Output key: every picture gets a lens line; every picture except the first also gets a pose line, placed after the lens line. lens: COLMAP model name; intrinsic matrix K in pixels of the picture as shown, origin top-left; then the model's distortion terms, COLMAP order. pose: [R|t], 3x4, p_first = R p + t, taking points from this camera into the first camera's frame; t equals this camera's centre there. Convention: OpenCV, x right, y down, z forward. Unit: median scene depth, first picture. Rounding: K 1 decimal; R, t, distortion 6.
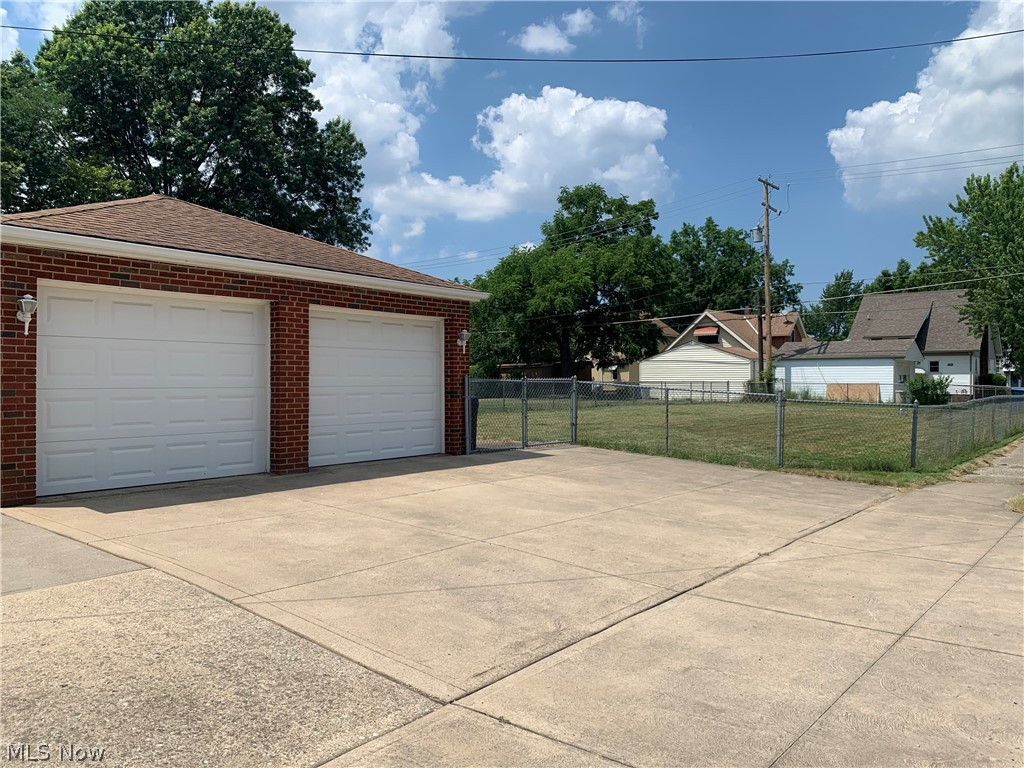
lens RADIAL K [[786.3, 0, 519.7], [0, 786.3, 381.2], [0, 0, 1]] dist [0.016982, -0.026659]
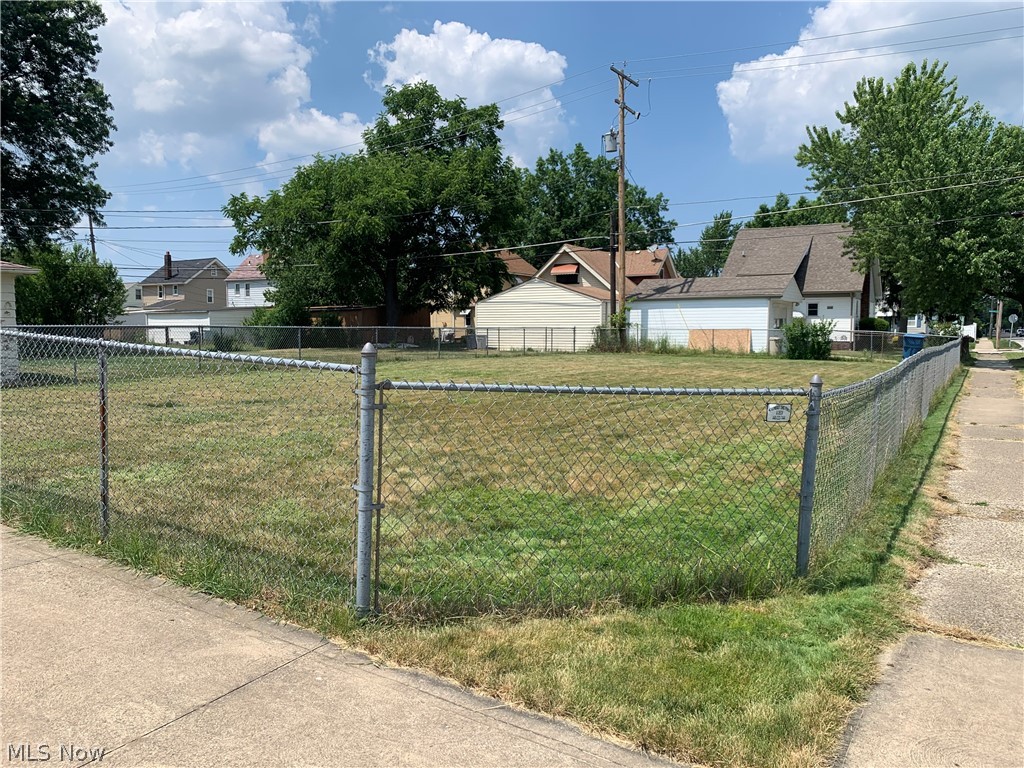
lens RADIAL K [[786.3, 0, 531.6], [0, 786.3, 396.8], [0, 0, 1]] dist [0.016982, -0.026659]
pose [[0.988892, -0.013960, 0.147981, 0.087852], [0.001171, 0.996281, 0.086161, 0.001641], [-0.148634, -0.085030, 0.985230, 0.179067]]
